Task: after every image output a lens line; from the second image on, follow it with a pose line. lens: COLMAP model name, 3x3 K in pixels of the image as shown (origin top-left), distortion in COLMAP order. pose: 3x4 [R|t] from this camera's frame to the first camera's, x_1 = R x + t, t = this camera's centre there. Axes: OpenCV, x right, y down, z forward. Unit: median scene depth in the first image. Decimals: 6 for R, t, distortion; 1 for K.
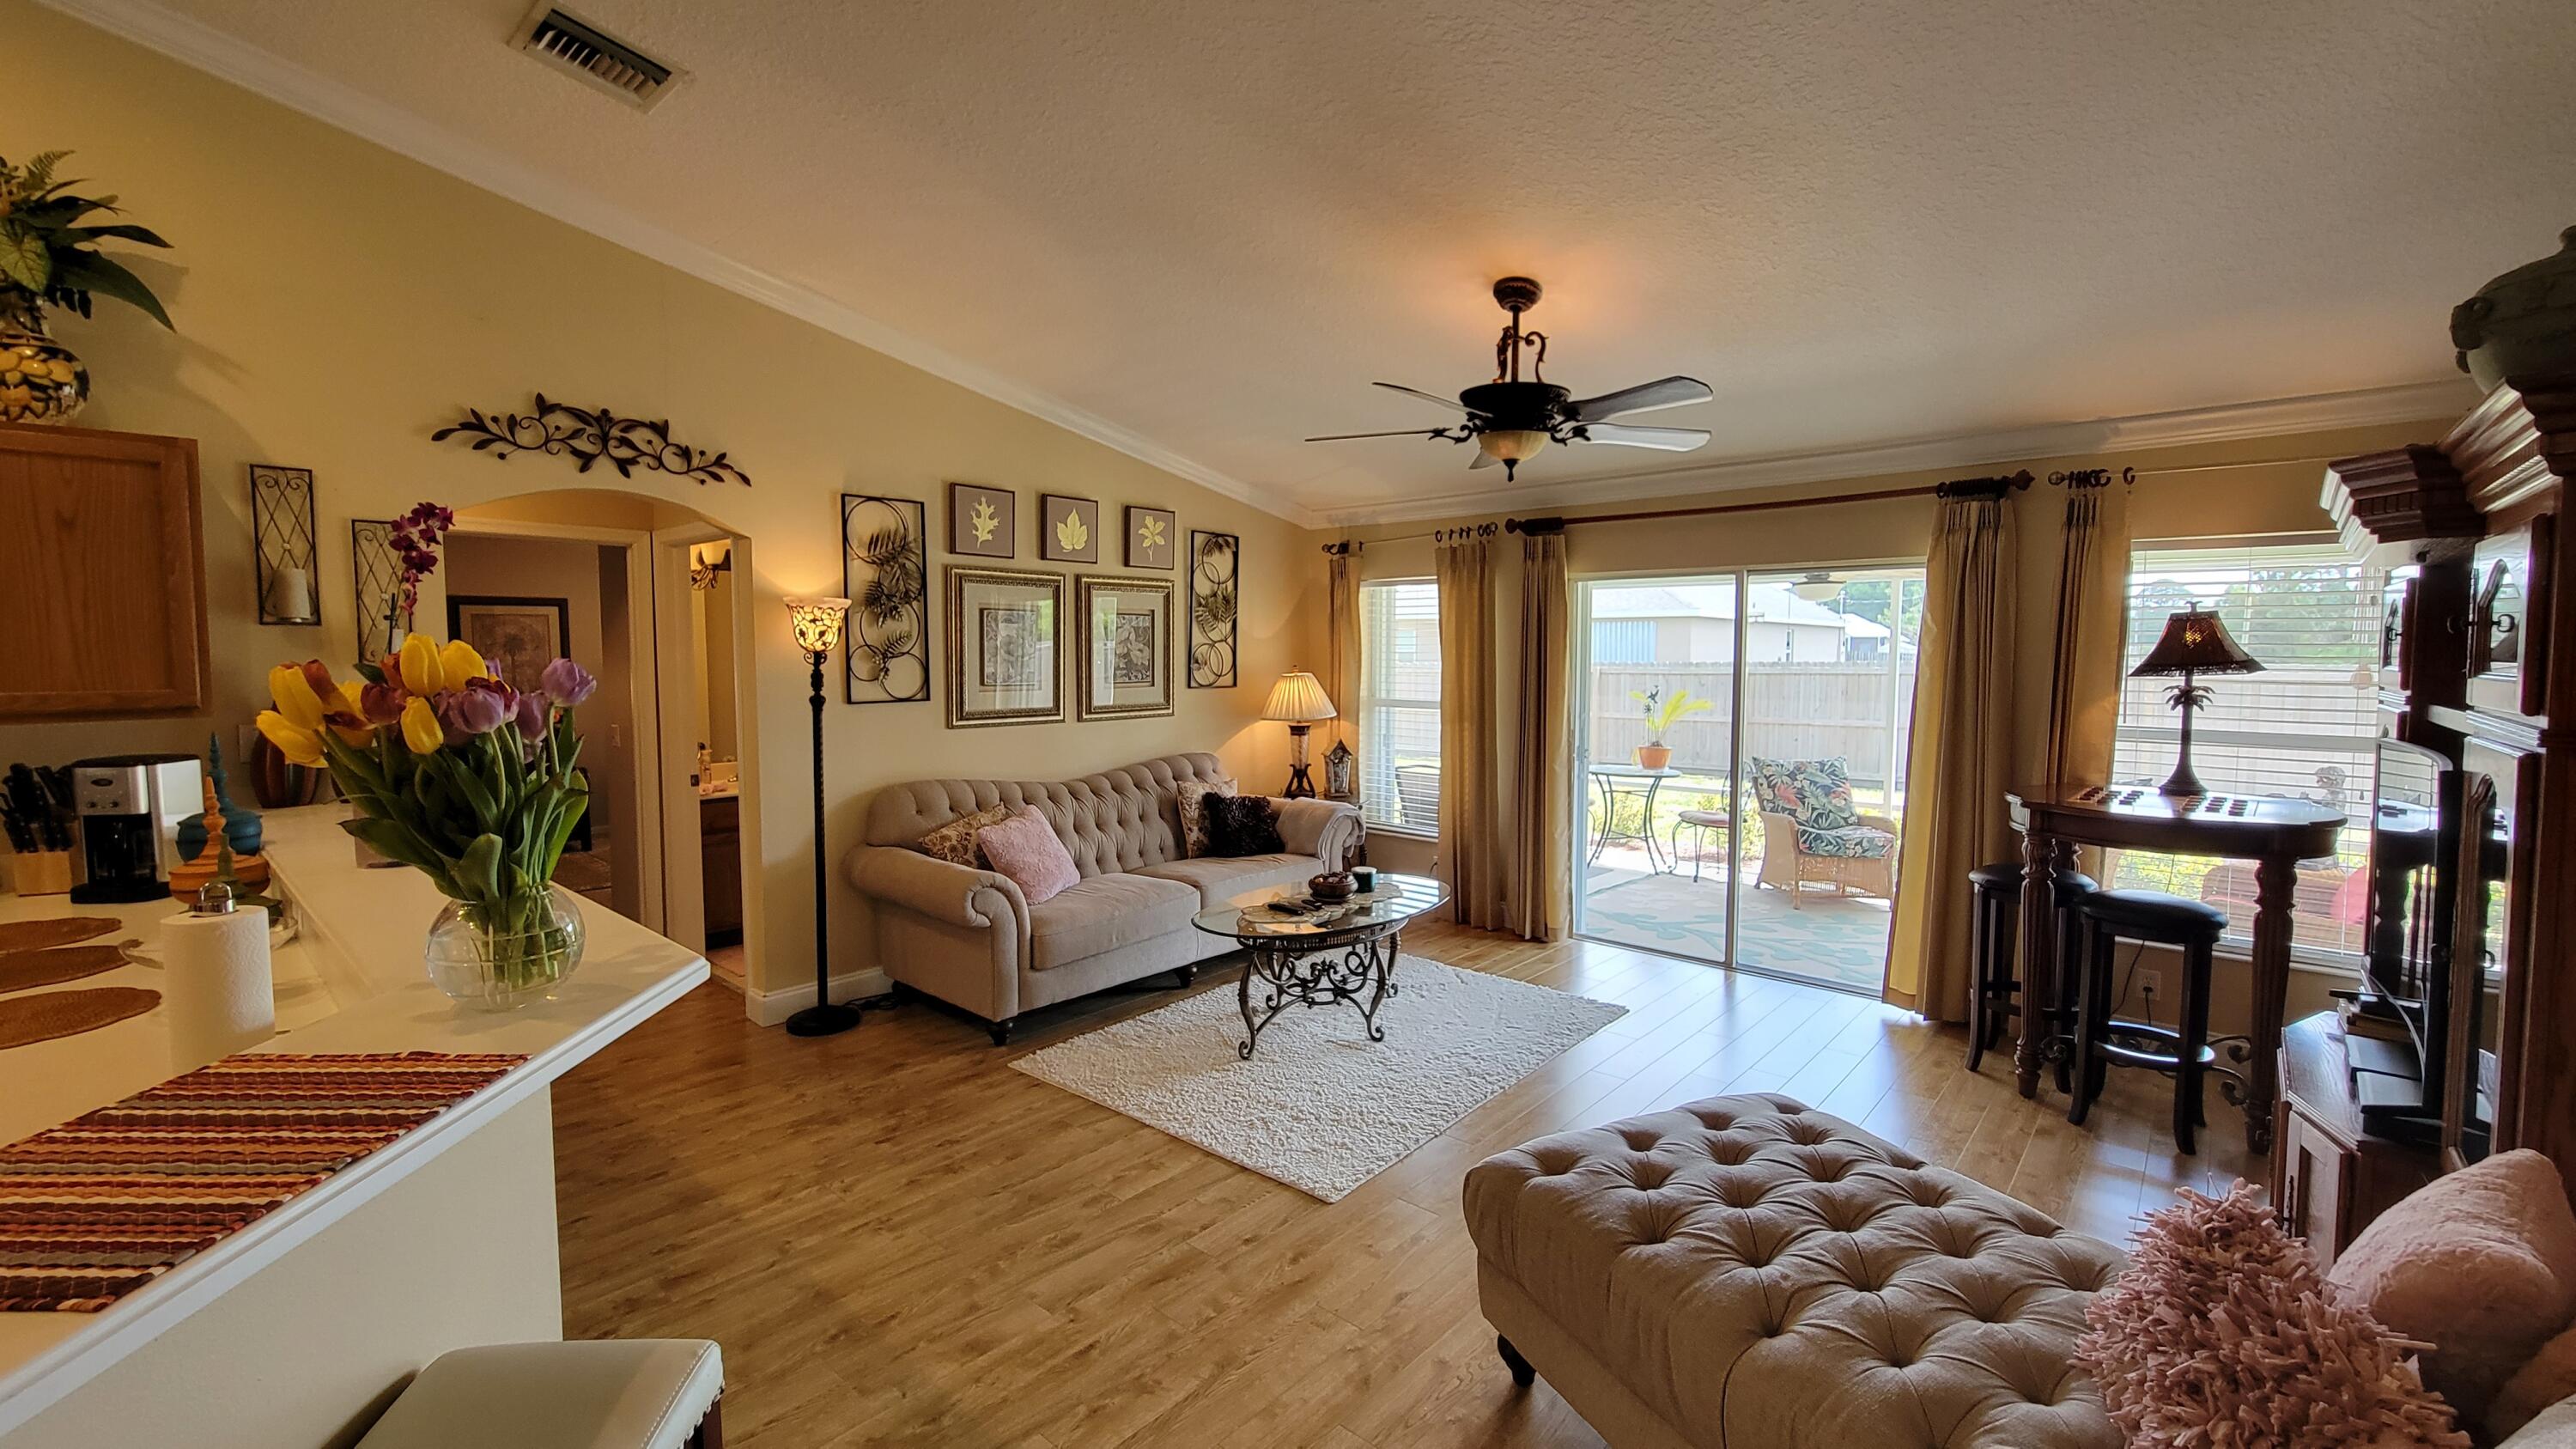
lens RADIAL K [[1056.3, 0, 1293.4], [0, 1056.3, 718.6], [0, 0, 1]] dist [-0.004155, -0.001452]
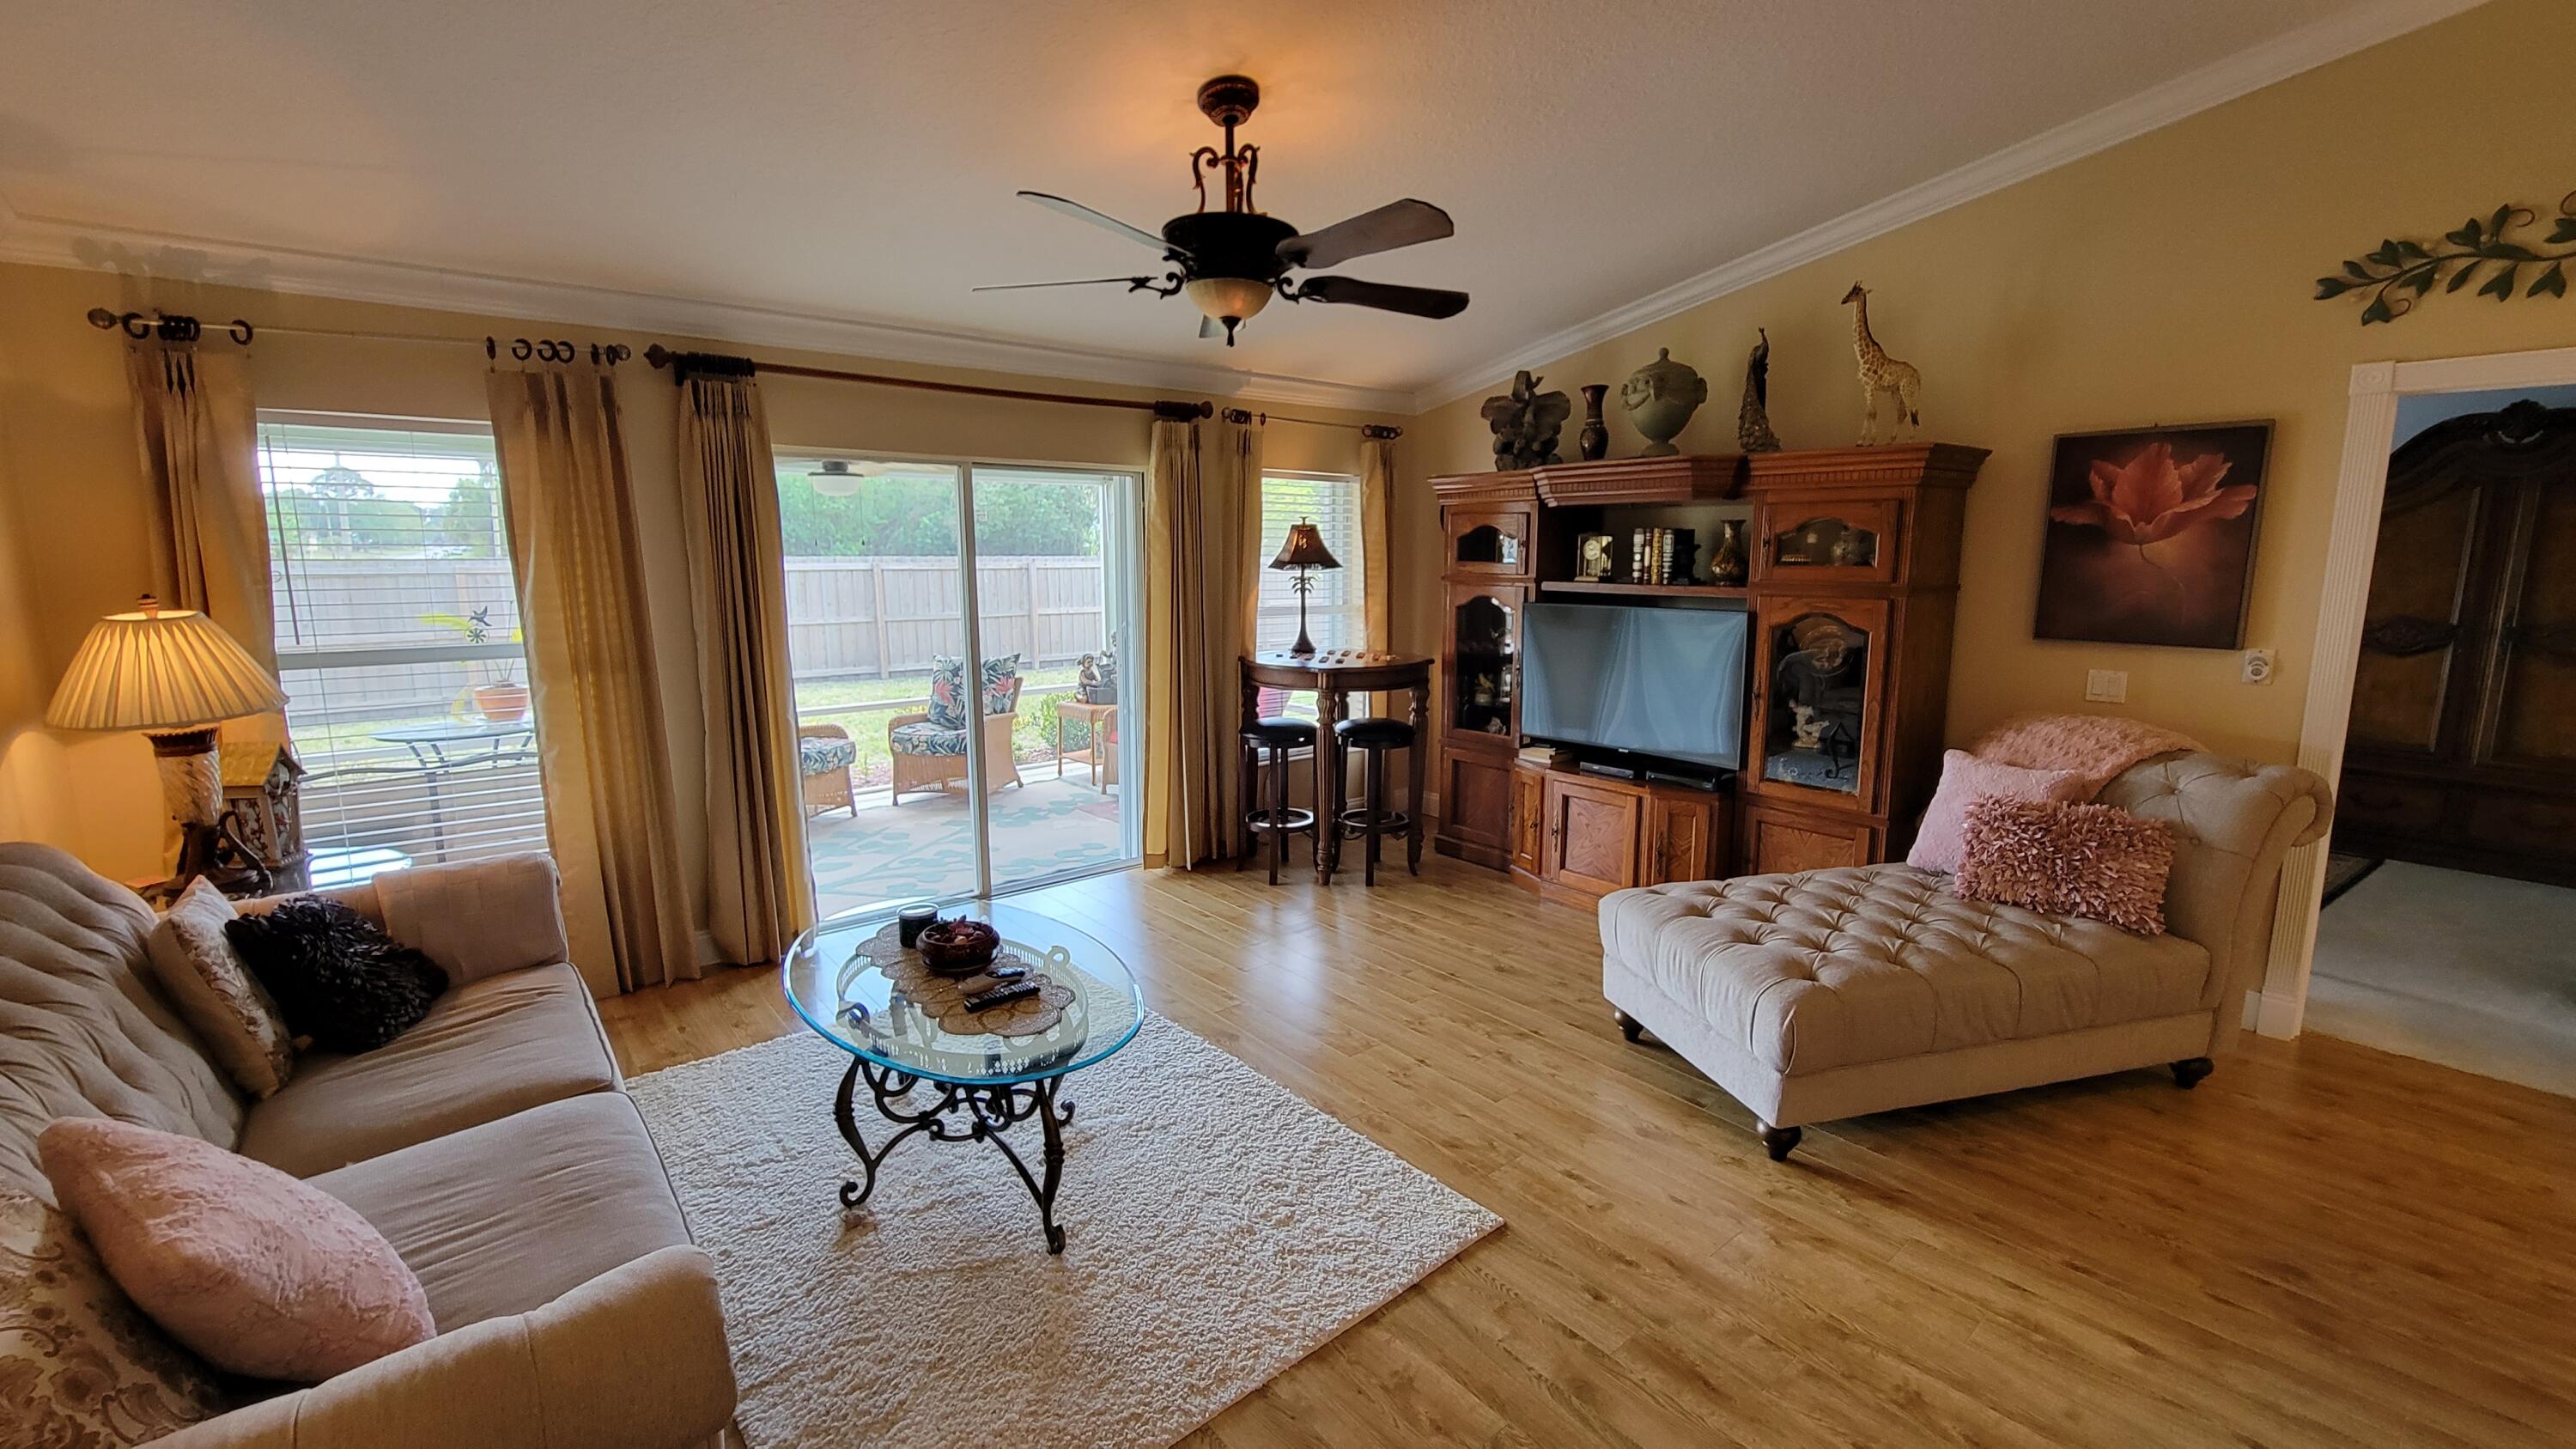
lens RADIAL K [[1056.3, 0, 1292.9], [0, 1056.3, 716.7], [0, 0, 1]] dist [-0.004155, -0.001452]
pose [[0.147377, -0.160315, 0.976002, -0.569578], [0.062459, 0.986316, 0.152577, -0.060812], [-0.987106, 0.038474, 0.155373, 0.775157]]
